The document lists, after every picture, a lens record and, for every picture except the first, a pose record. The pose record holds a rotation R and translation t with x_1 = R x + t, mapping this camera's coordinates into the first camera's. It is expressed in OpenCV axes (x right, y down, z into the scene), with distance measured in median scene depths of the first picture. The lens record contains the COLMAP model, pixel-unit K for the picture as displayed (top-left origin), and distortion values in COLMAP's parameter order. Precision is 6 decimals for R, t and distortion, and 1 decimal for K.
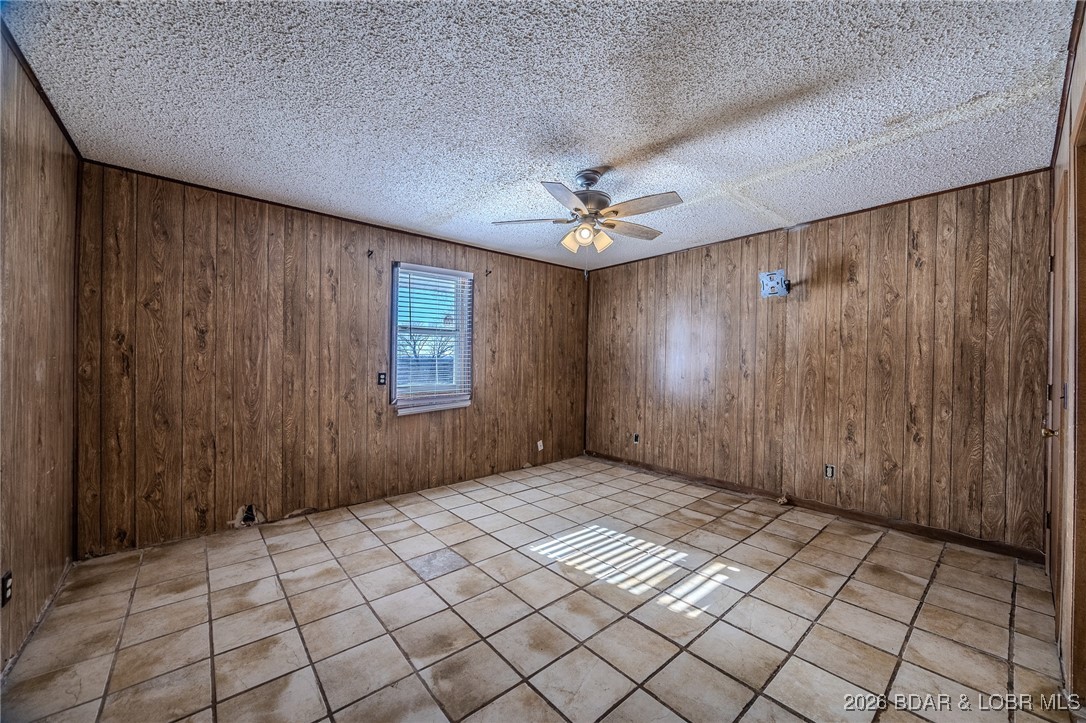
lens RADIAL K [[410.8, 0, 542.5], [0, 410.8, 362.0], [0, 0, 1]] dist [0.000073, -0.001375]
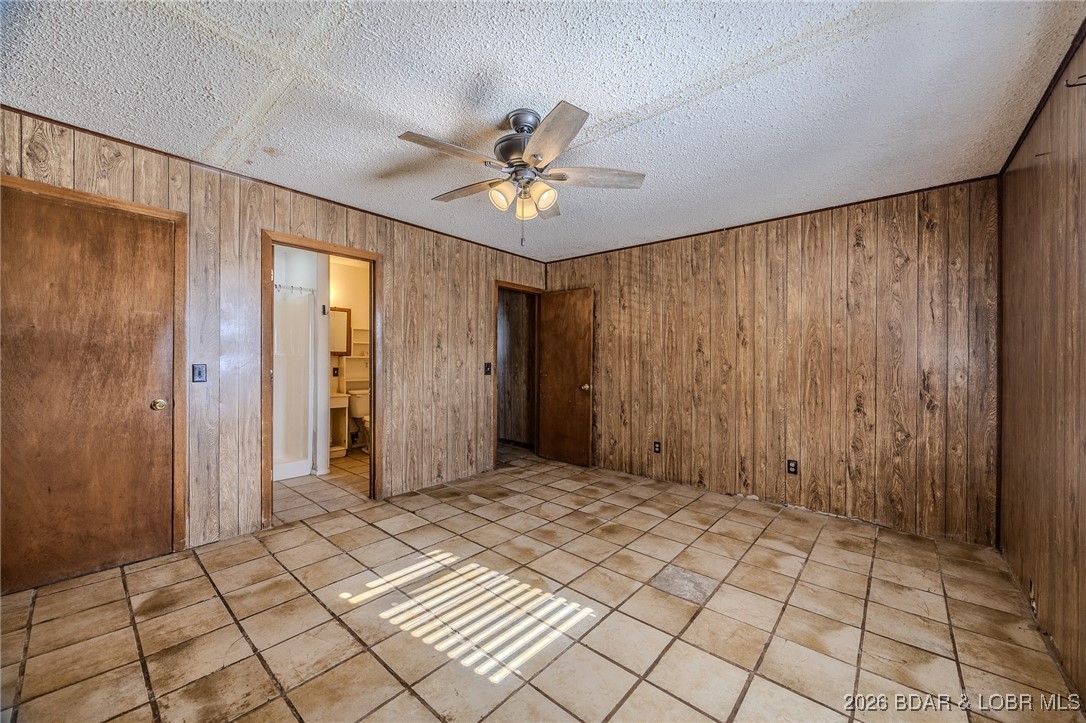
lens RADIAL K [[410.8, 0, 543.7], [0, 410.8, 360.6], [0, 0, 1]] dist [0.000073, -0.001375]
pose [[-0.988720, -0.013161, -0.149196, 0.172851], [-0.013821, 0.999899, 0.003390, 0.007321], [0.149136, 0.005413, -0.988802, 1.710997]]
